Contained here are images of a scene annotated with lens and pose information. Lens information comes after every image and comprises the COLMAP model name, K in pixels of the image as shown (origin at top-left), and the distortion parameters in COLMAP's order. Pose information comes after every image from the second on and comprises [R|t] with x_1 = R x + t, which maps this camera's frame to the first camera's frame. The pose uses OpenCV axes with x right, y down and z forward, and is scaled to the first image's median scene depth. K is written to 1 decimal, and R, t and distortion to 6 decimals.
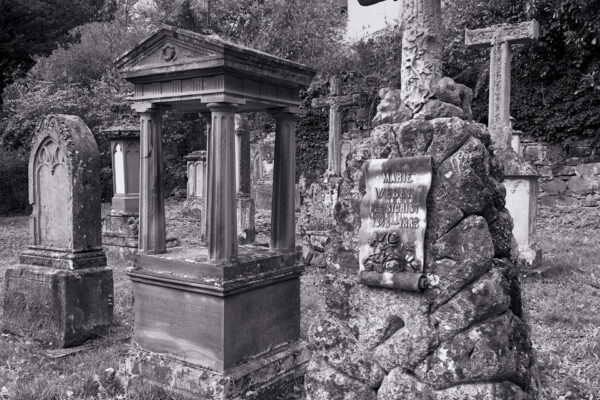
lens RADIAL K [[549.5, 0, 301.0], [0, 549.5, 199.0], [0, 0, 1]] dist [0.144561, -0.265173]
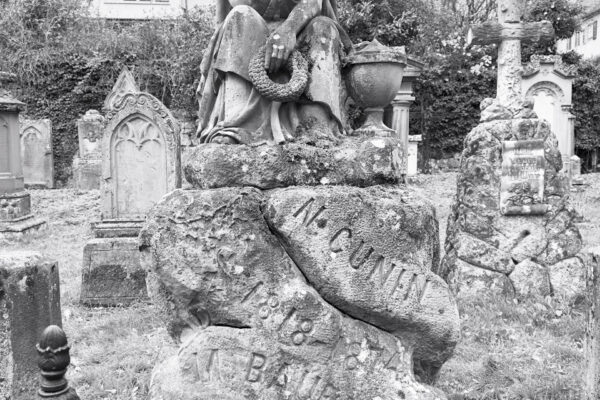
lens RADIAL K [[549.5, 0, 301.0], [0, 549.5, 199.0], [0, 0, 1]] dist [0.144561, -0.265173]
pose [[0.815433, -0.040170, 0.577456, -1.323777], [0.022564, 0.999037, 0.037635, 0.025957], [-0.578412, -0.017659, 0.815554, -0.037419]]
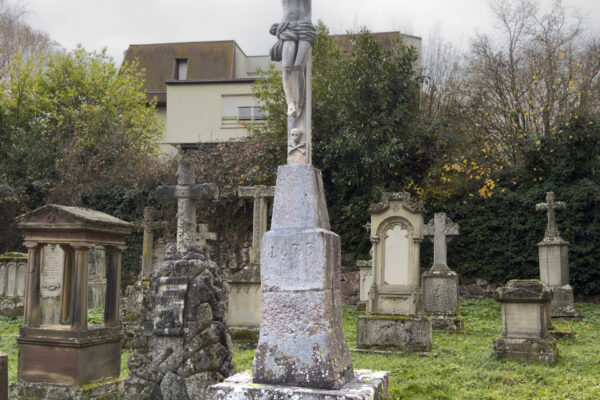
lens RADIAL K [[629.2, 0, 340.2], [0, 629.2, 252.9], [0, 0, 1]] dist [0.193953, -0.425578]
pose [[0.940047, 0.027151, 0.339962, -0.062381], [-0.001462, 0.997137, -0.075596, 0.020265], [-0.341042, 0.070566, 0.937396, -1.535581]]
